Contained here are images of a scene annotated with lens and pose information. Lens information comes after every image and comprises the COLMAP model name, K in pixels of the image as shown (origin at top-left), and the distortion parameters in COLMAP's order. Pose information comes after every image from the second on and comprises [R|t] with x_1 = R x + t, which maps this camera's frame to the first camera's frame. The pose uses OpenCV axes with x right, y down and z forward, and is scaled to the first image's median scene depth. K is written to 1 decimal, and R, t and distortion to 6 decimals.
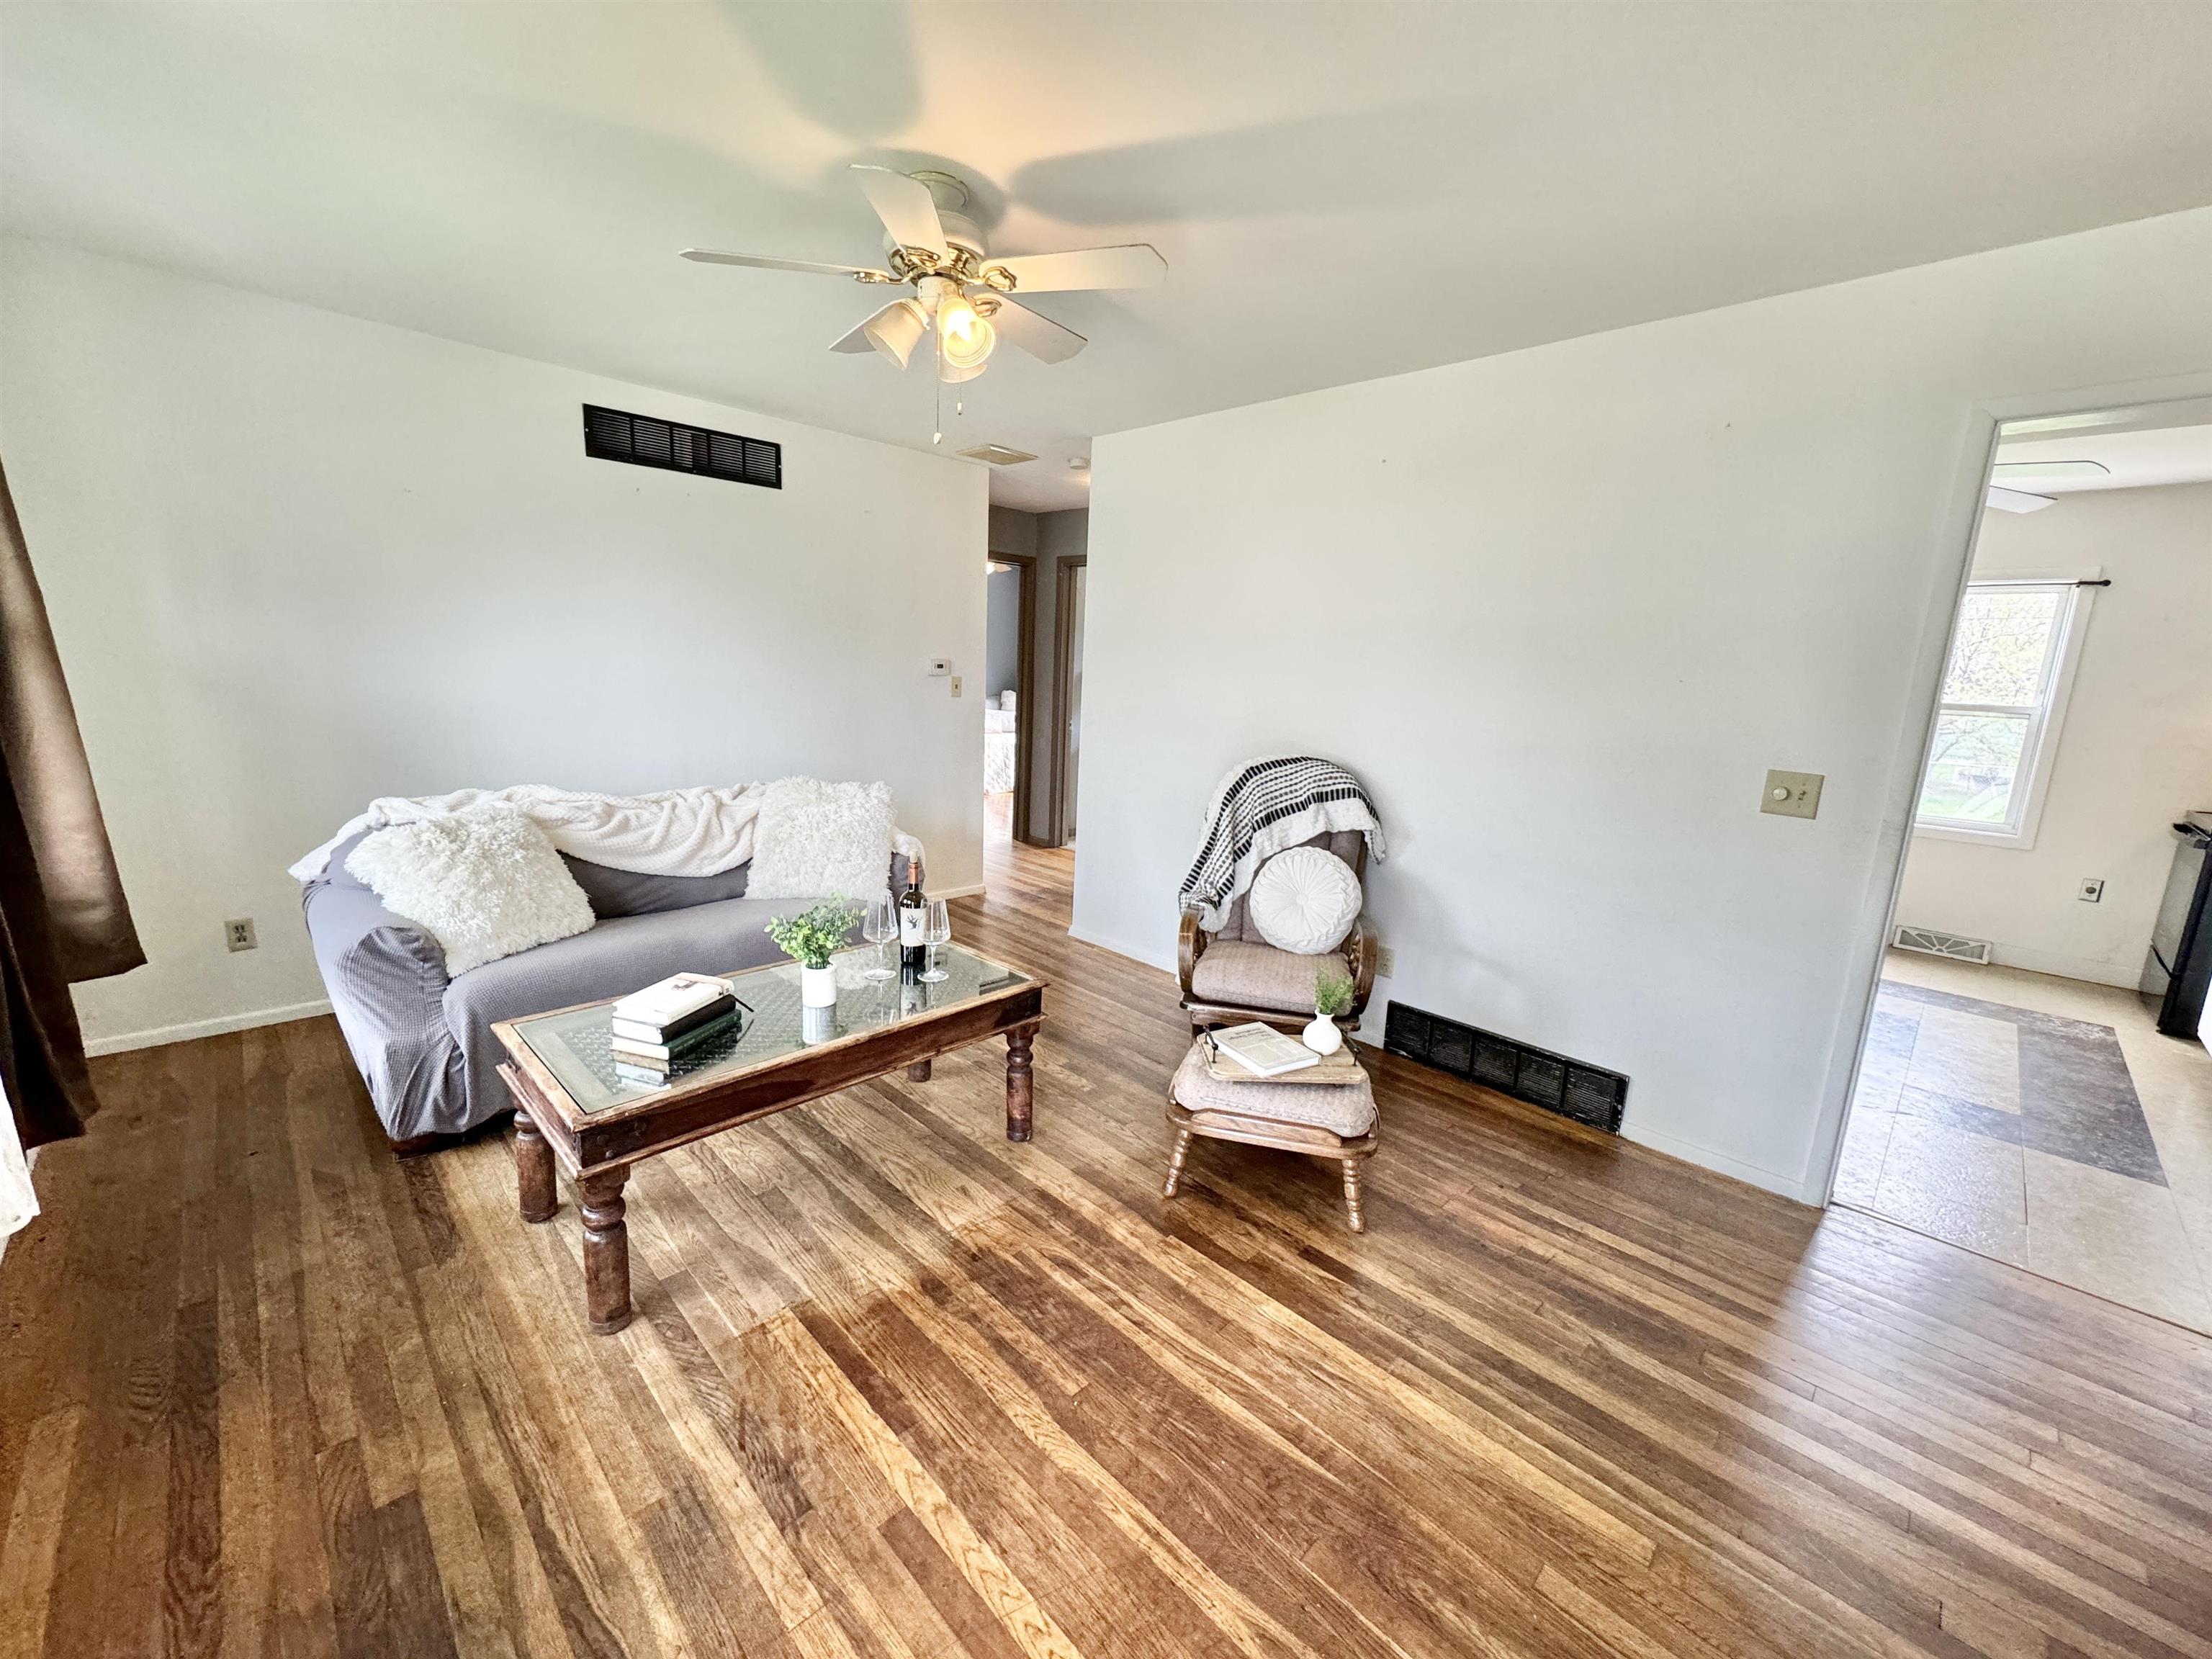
lens RADIAL K [[885.6, 0, 1106.0], [0, 885.6, 829.5], [0, 0, 1]] dist [0.006820, -0.000407]
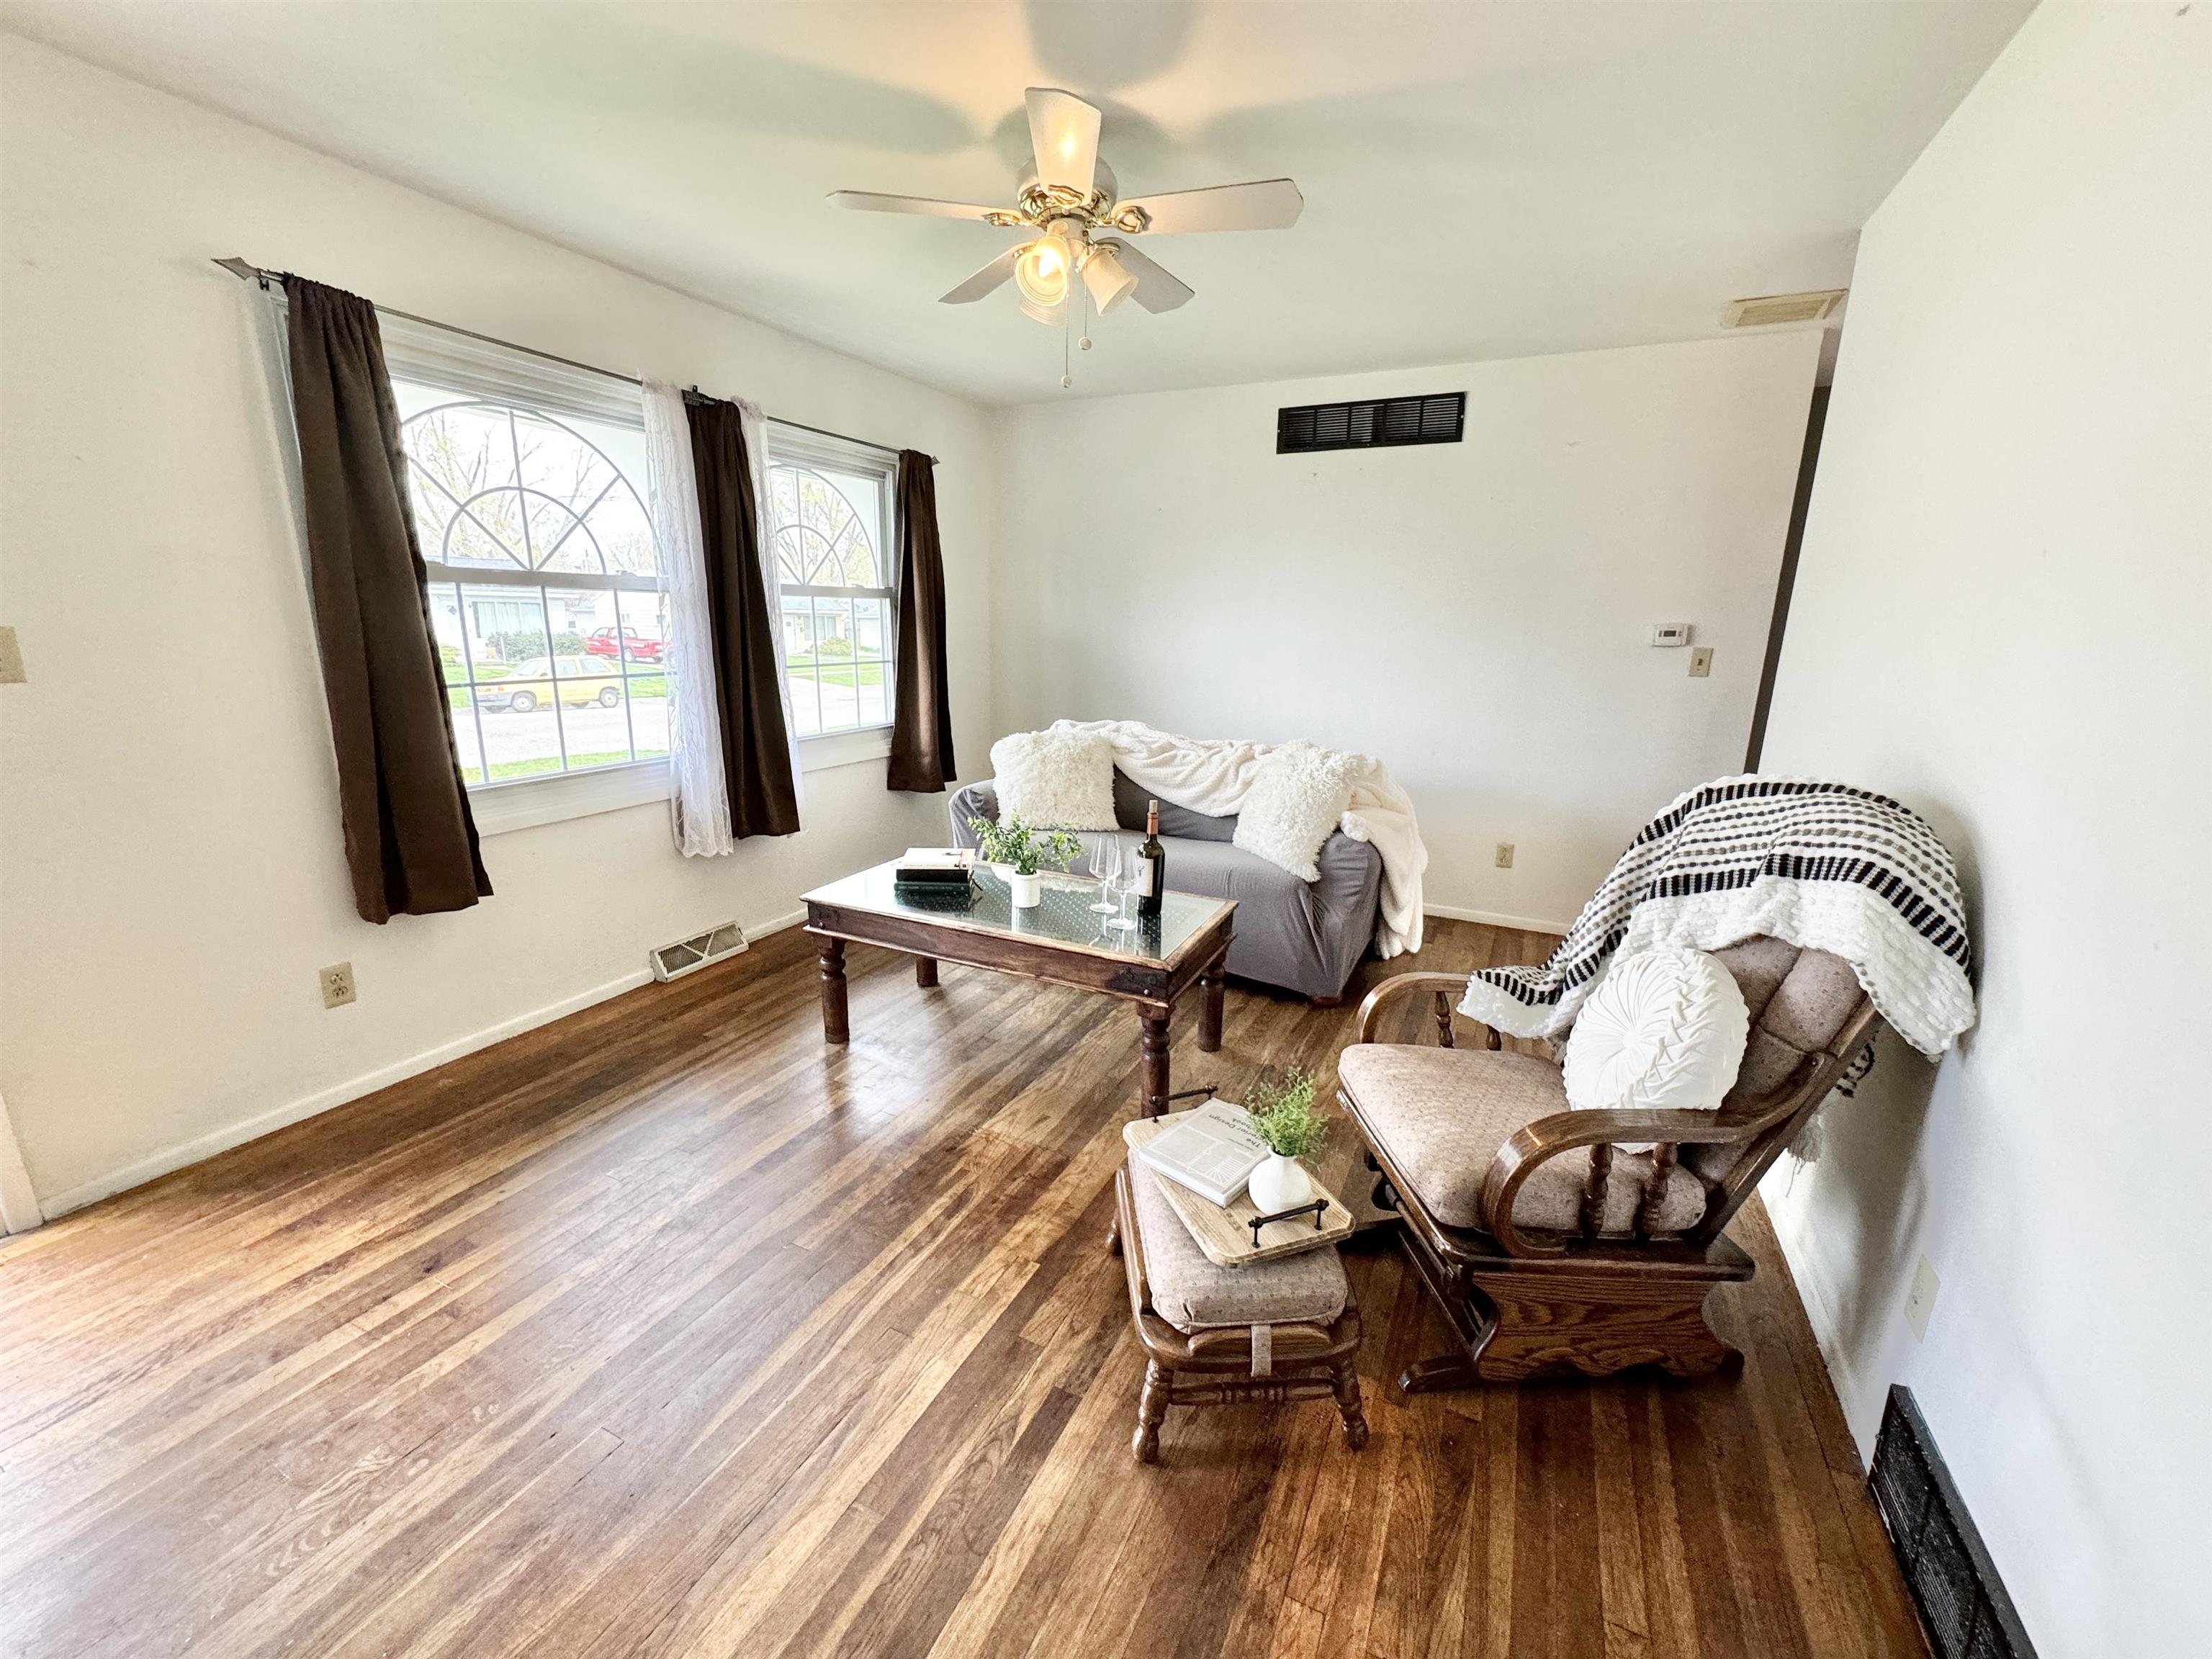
lens RADIAL K [[885.6, 0, 1106.0], [0, 885.6, 829.5], [0, 0, 1]] dist [0.006820, -0.000407]
pose [[0.321343, 0.180613, -0.929579, 0.792065], [-0.183394, 0.974928, 0.126027, -0.068196], [0.929035, 0.129981, 0.346410, 0.692319]]
